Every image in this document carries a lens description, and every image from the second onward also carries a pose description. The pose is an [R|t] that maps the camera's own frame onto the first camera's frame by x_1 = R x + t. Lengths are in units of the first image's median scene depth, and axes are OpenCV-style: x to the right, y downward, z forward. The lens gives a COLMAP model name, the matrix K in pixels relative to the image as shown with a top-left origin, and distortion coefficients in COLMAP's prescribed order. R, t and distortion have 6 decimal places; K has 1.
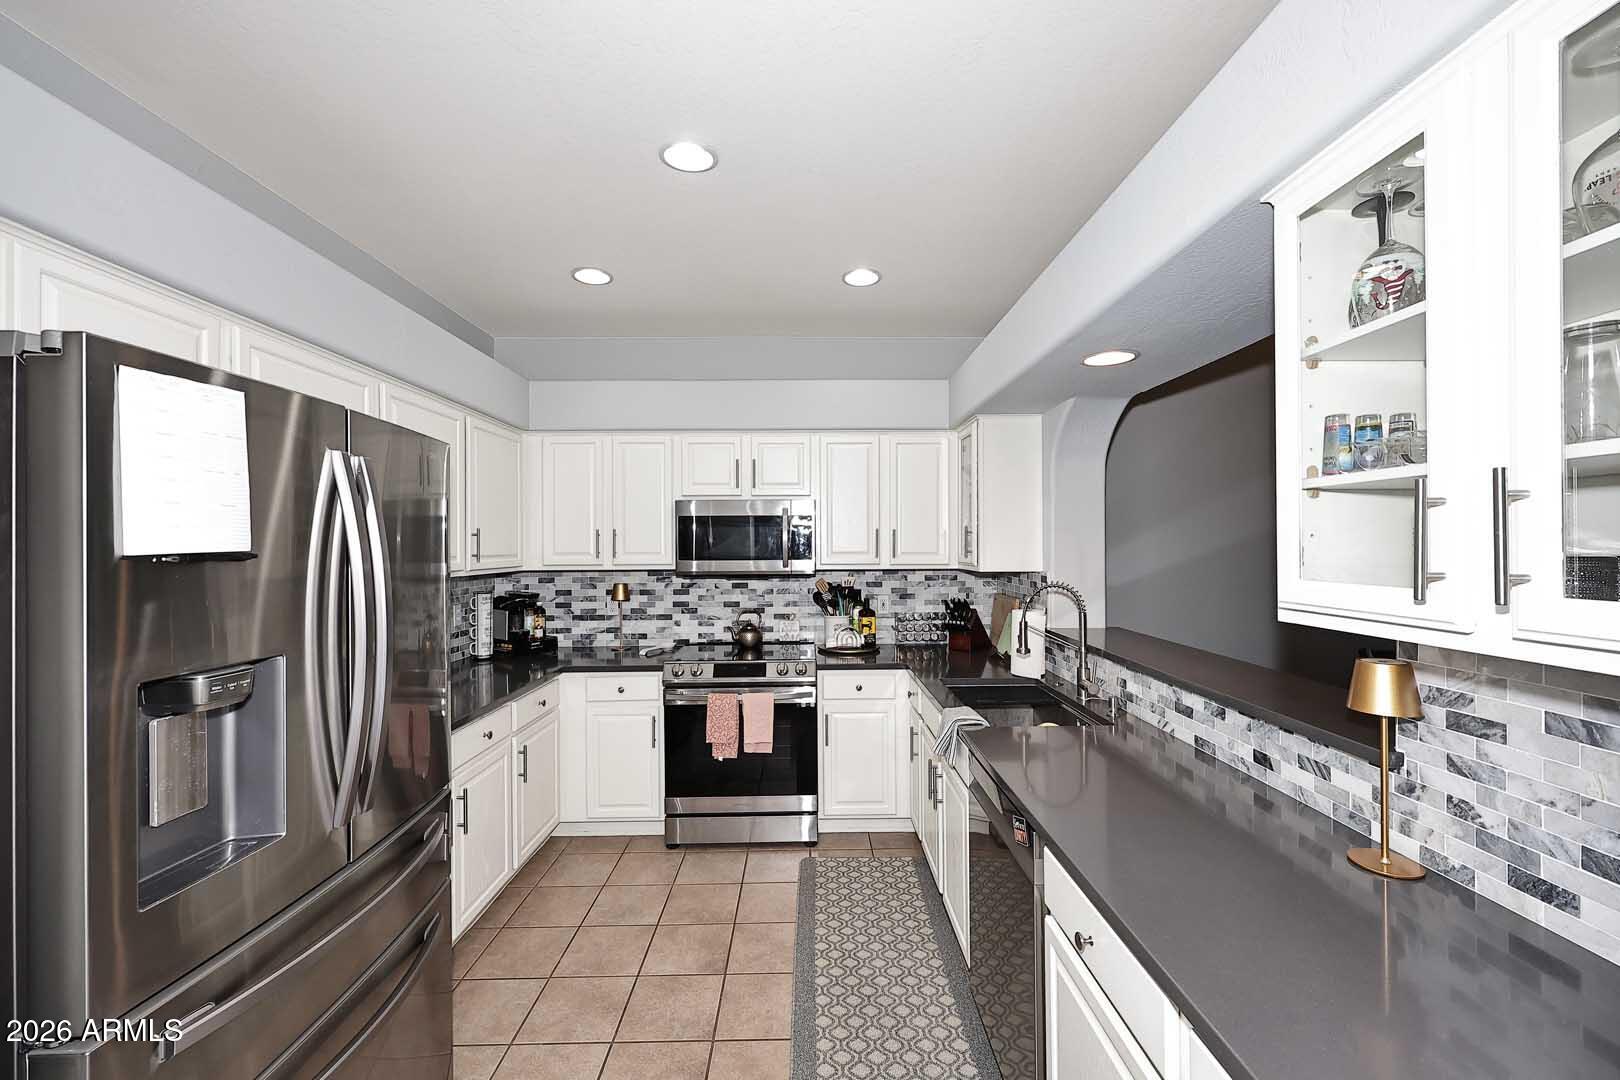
lens RADIAL K [[650.4, 0, 812.7], [0, 650.4, 541.8], [0, 0, 1]] dist [0.001360, 0.000145]
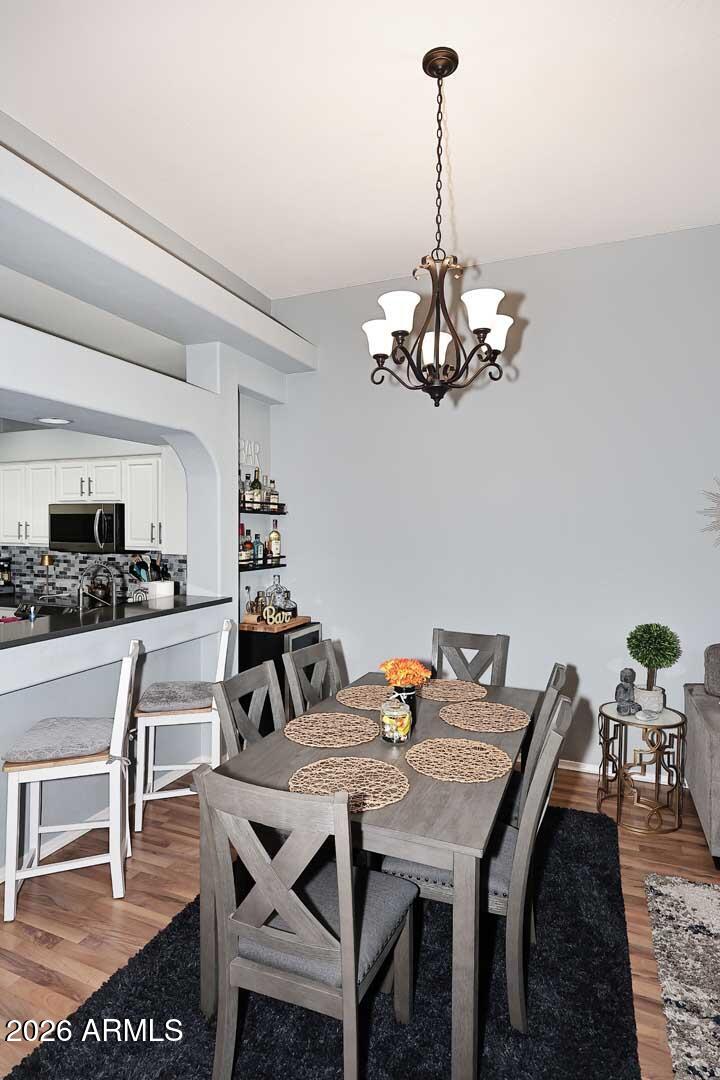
lens RADIAL K [[573.1, 0, 360.7], [0, 573.1, 534.9], [0, 0, 1]] dist [-0.007898, -0.000340]
pose [[0.919765, 0.018690, -0.392024, 0.945735], [-0.010772, 0.999691, 0.022388, -0.025477], [0.392321, -0.016369, 0.919683, 0.004211]]
